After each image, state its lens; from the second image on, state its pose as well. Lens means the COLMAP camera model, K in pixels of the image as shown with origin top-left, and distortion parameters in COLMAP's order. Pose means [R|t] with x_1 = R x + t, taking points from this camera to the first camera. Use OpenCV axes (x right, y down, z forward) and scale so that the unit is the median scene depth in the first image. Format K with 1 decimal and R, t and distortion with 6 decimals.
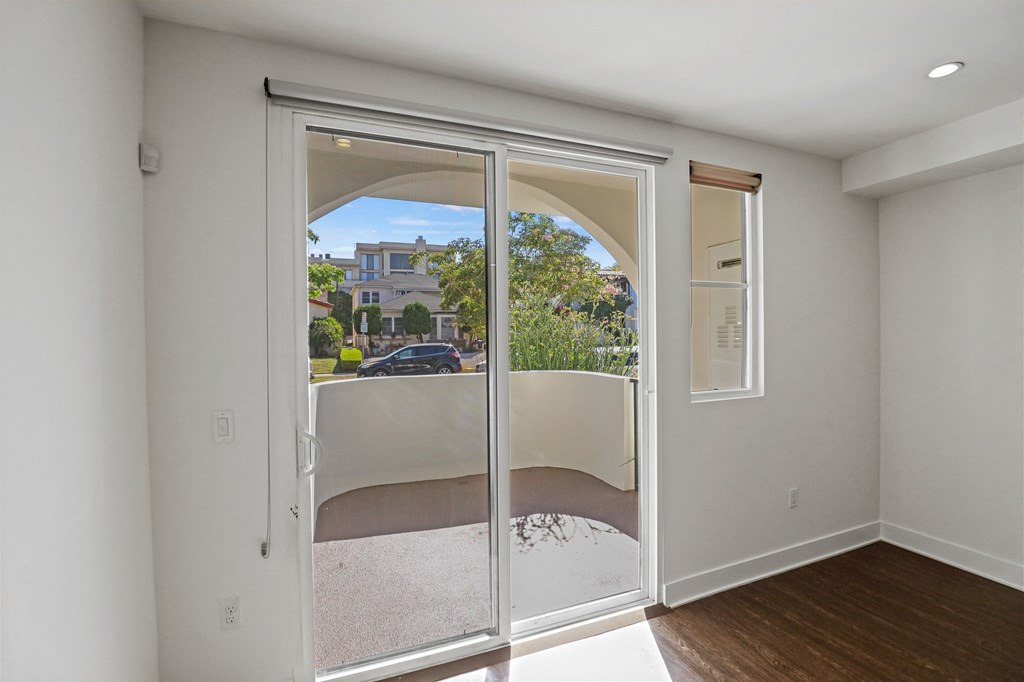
lens RADIAL K [[465.9, 0, 510.9], [0, 465.9, 345.9], [0, 0, 1]] dist [0.001181, 0.000049]
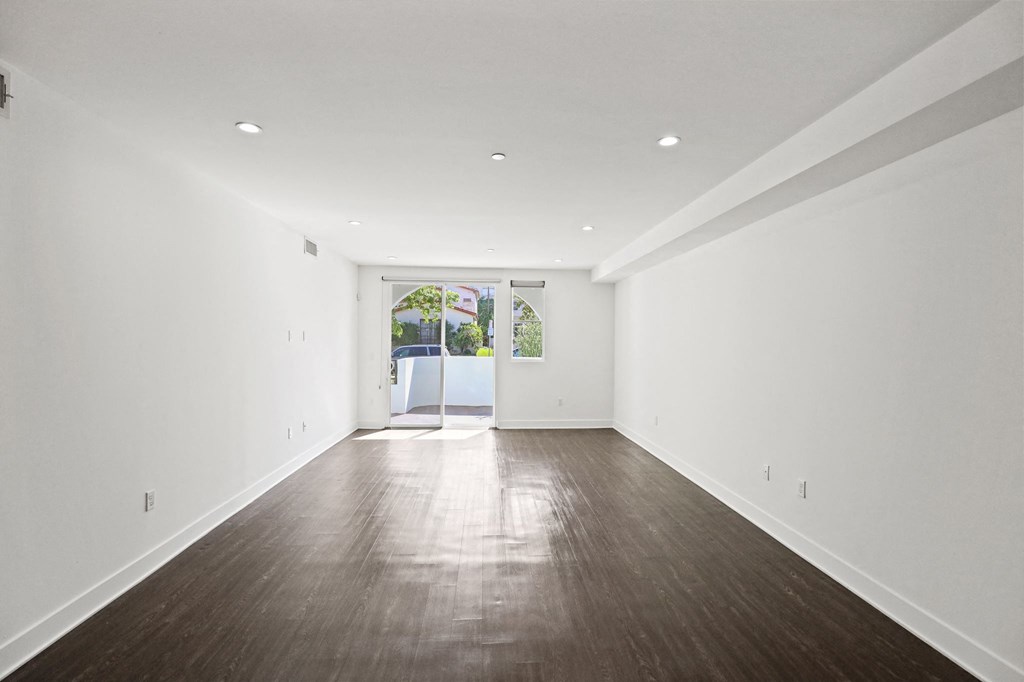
lens RADIAL K [[475.4, 0, 512.0], [0, 475.4, 341.0], [0, 0, 1]] dist [-0.021471, 0.000601]
pose [[0.946737, 0.019429, -0.321422, 0.114452], [-0.025597, 0.999560, -0.014973, 0.002852], [0.320990, 0.022403, 0.946818, -0.155430]]
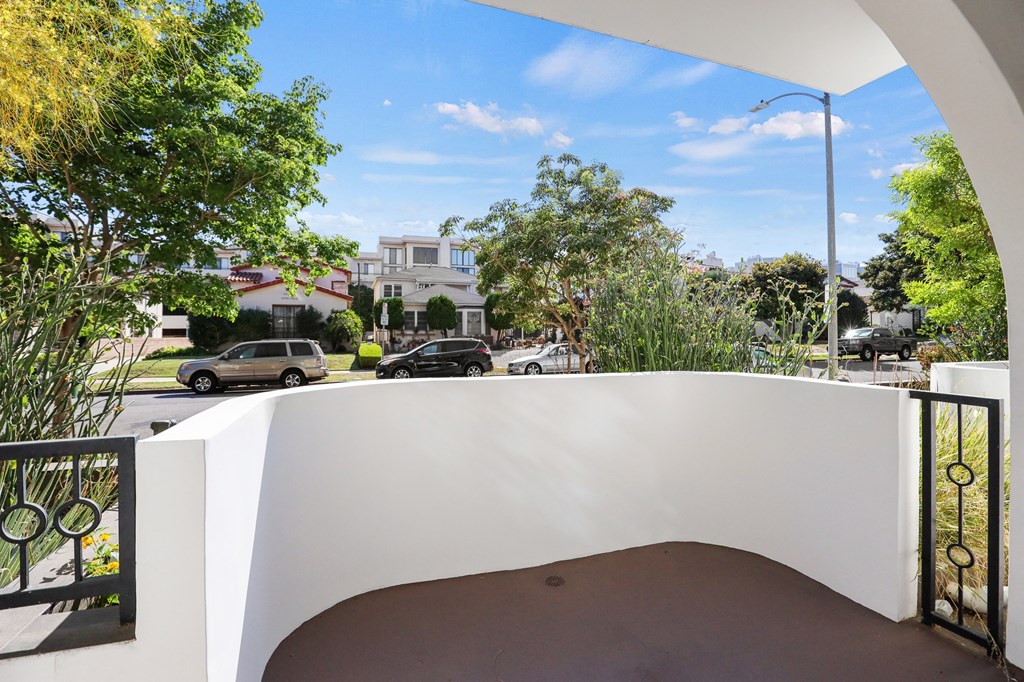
lens RADIAL K [[475.4, 0, 512.0], [0, 475.4, 341.0], [0, 0, 1]] dist [-0.021471, 0.000601]
pose [[0.998897, 0.011723, -0.045460, -0.020179], [-0.012093, 0.999896, -0.007858, 0.003879], [0.045363, 0.008399, 0.998935, 0.071045]]
